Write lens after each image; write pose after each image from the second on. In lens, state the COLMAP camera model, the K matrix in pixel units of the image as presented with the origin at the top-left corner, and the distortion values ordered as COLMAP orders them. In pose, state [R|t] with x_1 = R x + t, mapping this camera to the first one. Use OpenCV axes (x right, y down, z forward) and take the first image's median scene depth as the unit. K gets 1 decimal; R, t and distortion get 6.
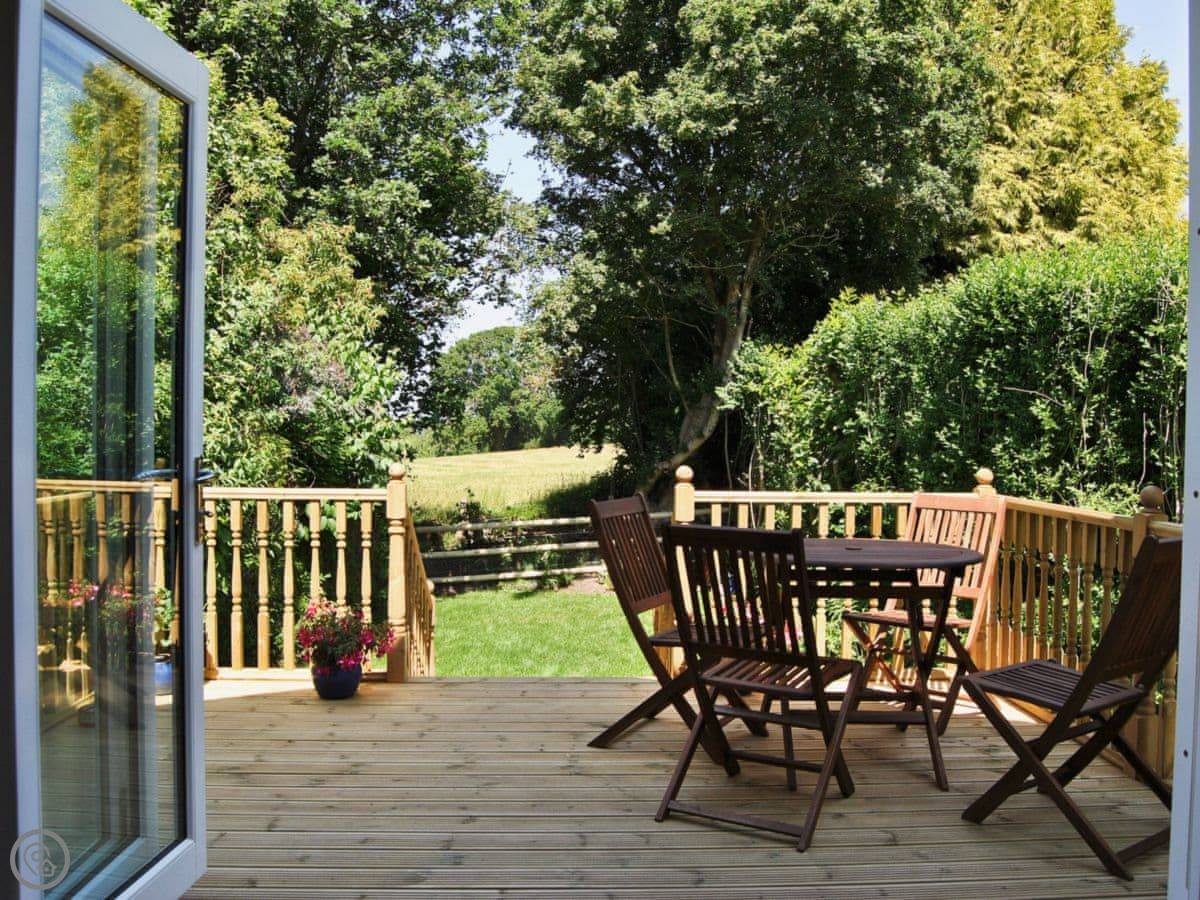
lens RADIAL K [[977.2, 0, 600.0], [0, 977.2, 450.0], [0, 0, 1]] dist [-0.113417, -0.001055]
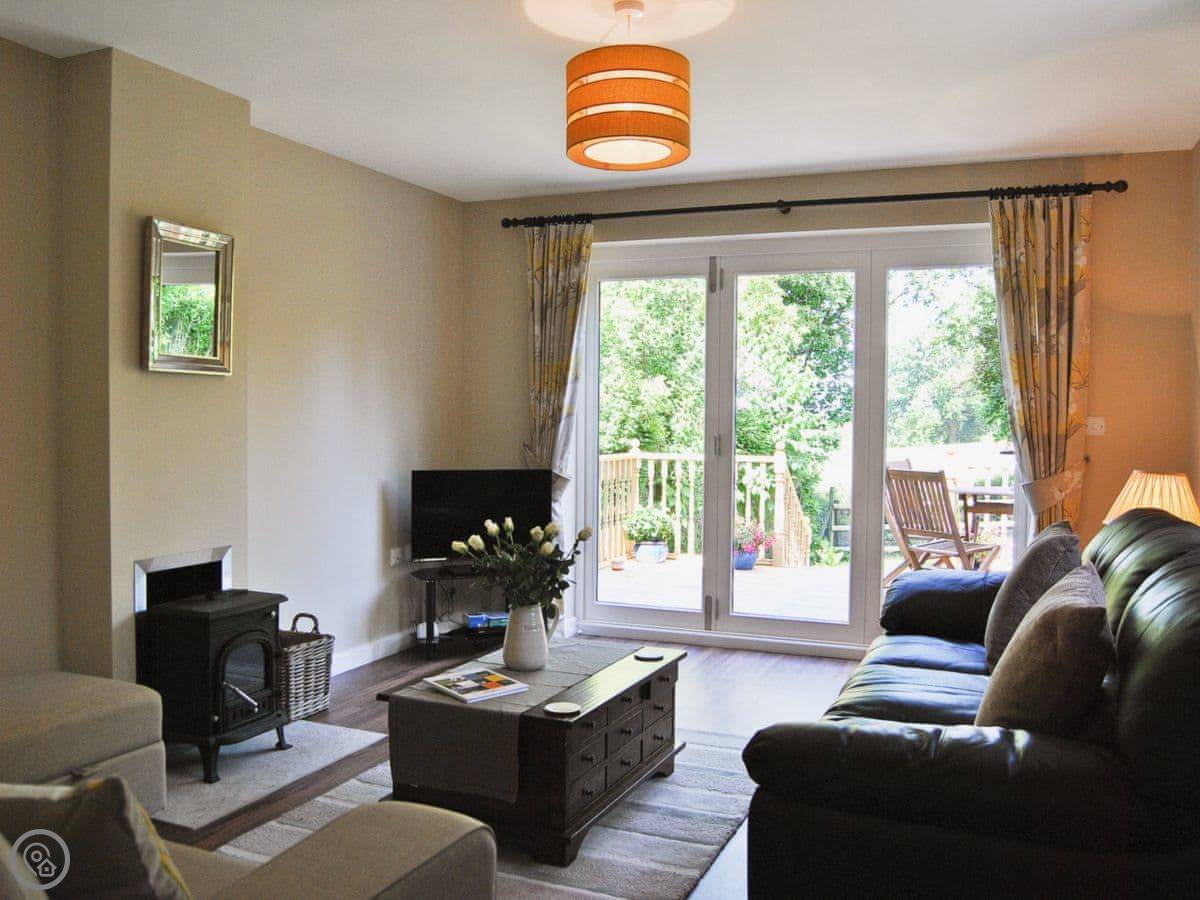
lens RADIAL K [[1049.4, 0, 628.9], [0, 1049.4, 449.6], [0, 0, 1]] dist [0.049752, -0.002096]
pose [[0.908190, 0.005010, -0.418529, 0.163714], [-0.003147, 0.999982, 0.005142, 0.009963], [0.418547, -0.003353, 0.908189, -0.404261]]
